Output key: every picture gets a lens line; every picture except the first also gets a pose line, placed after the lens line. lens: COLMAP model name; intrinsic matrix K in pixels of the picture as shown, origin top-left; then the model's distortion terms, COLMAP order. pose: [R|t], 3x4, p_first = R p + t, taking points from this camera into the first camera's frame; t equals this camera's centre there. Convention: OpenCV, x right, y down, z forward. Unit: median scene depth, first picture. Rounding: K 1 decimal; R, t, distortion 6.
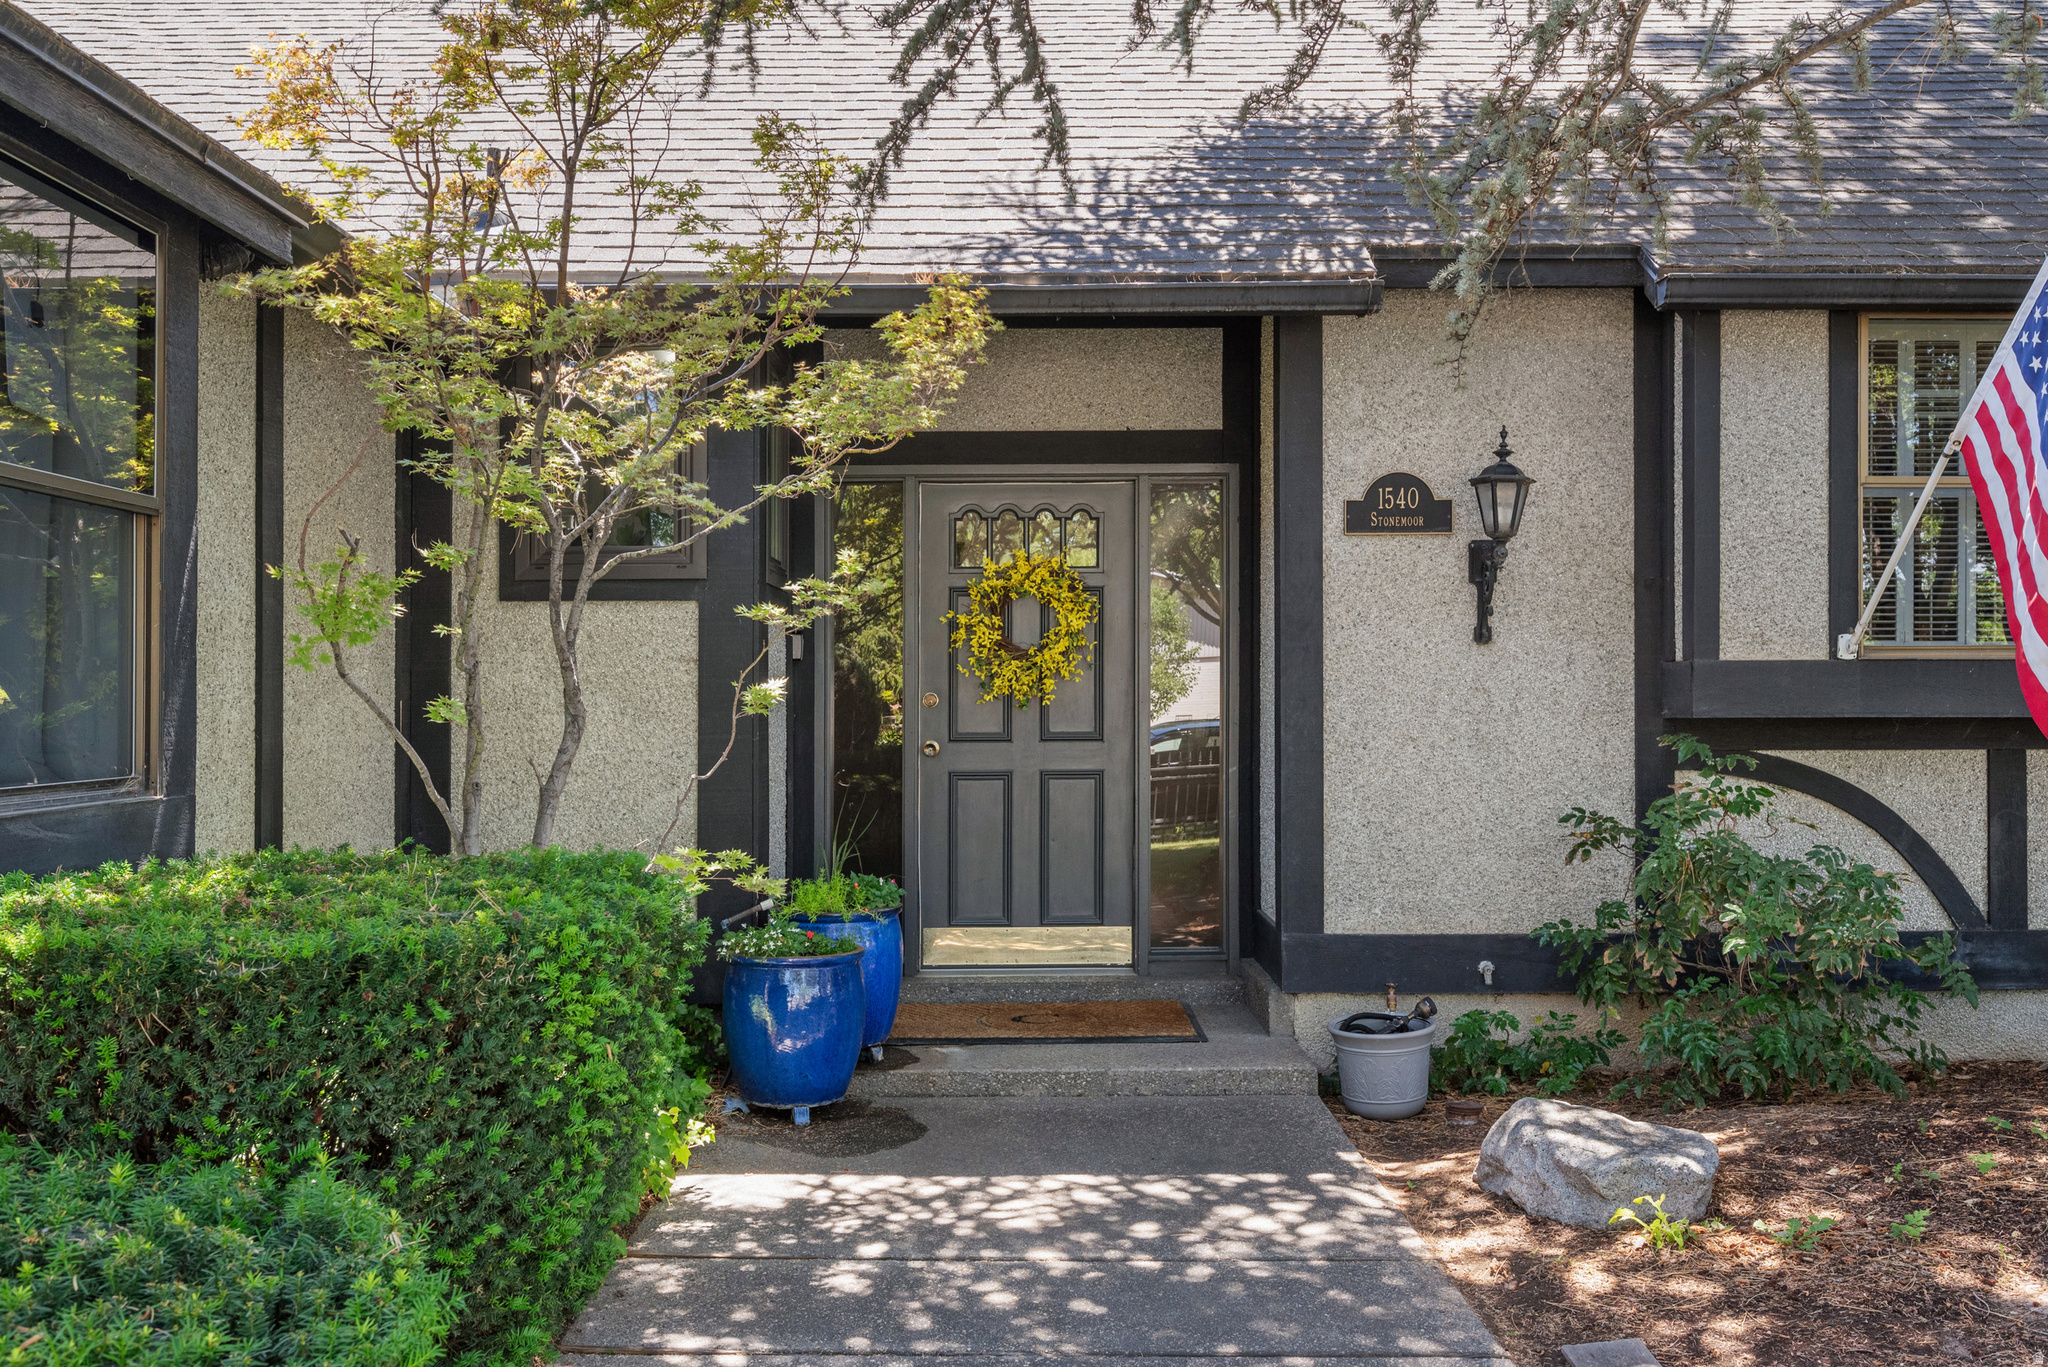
lens RADIAL K [[1785.4, 0, 1024.0], [0, 1785.4, 683.5], [0, 0, 1]] dist [0.008799, 0.007369]
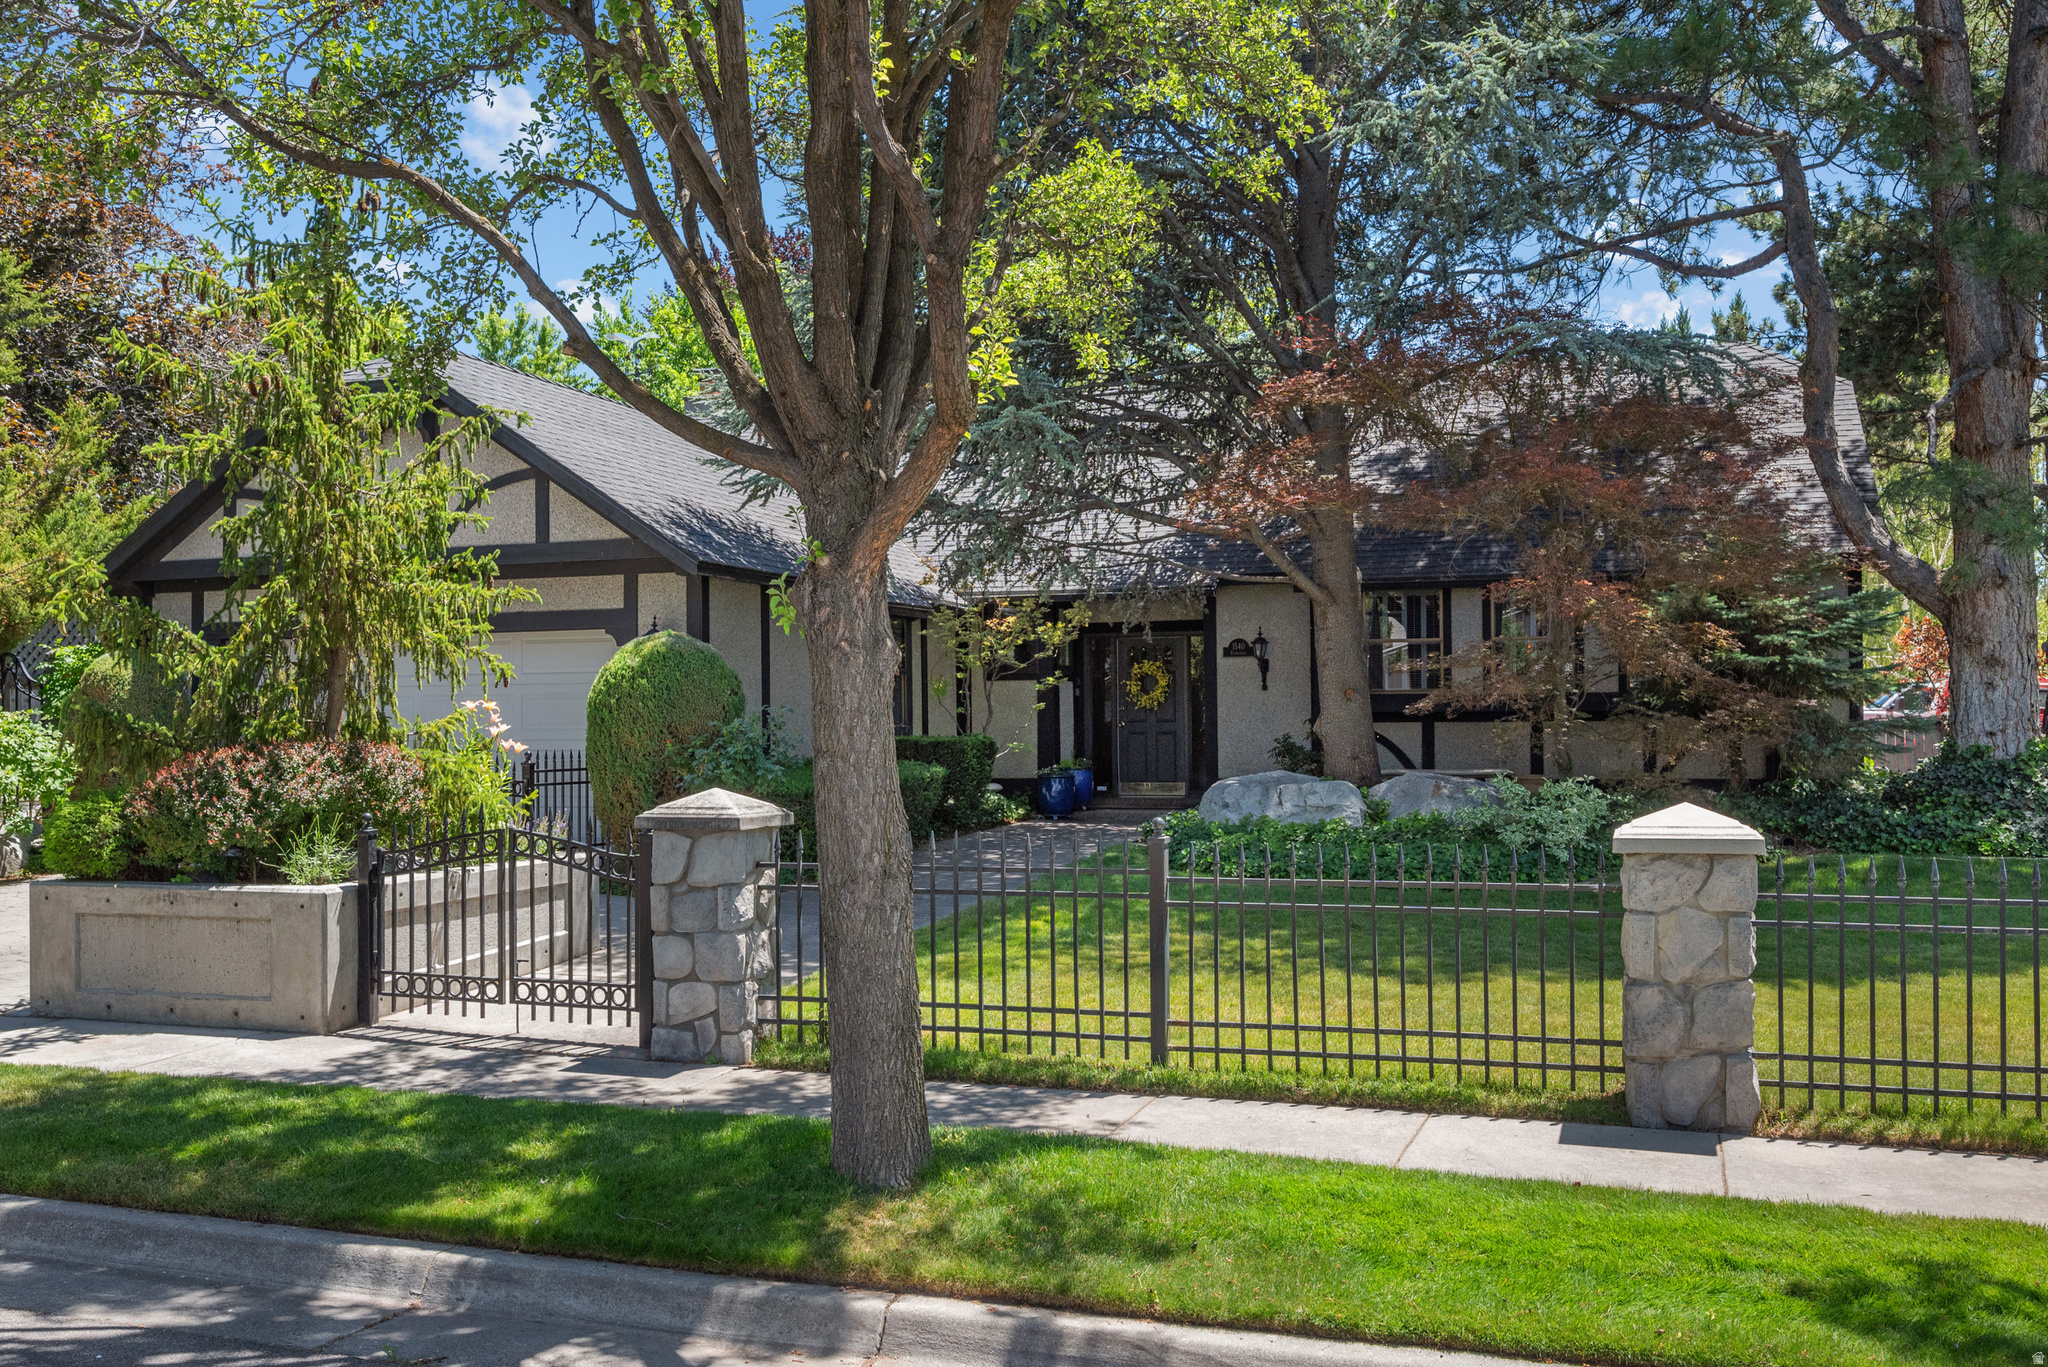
lens RADIAL K [[1785.4, 0, 1024.0], [0, 1785.4, 683.5], [0, 0, 1]] dist [0.008799, 0.007369]
pose [[0.945482, -0.012455, -0.325437, 0.911603], [0.010709, 0.999917, -0.007157, -0.015791], [0.325499, 0.003281, 0.945537, -2.255209]]
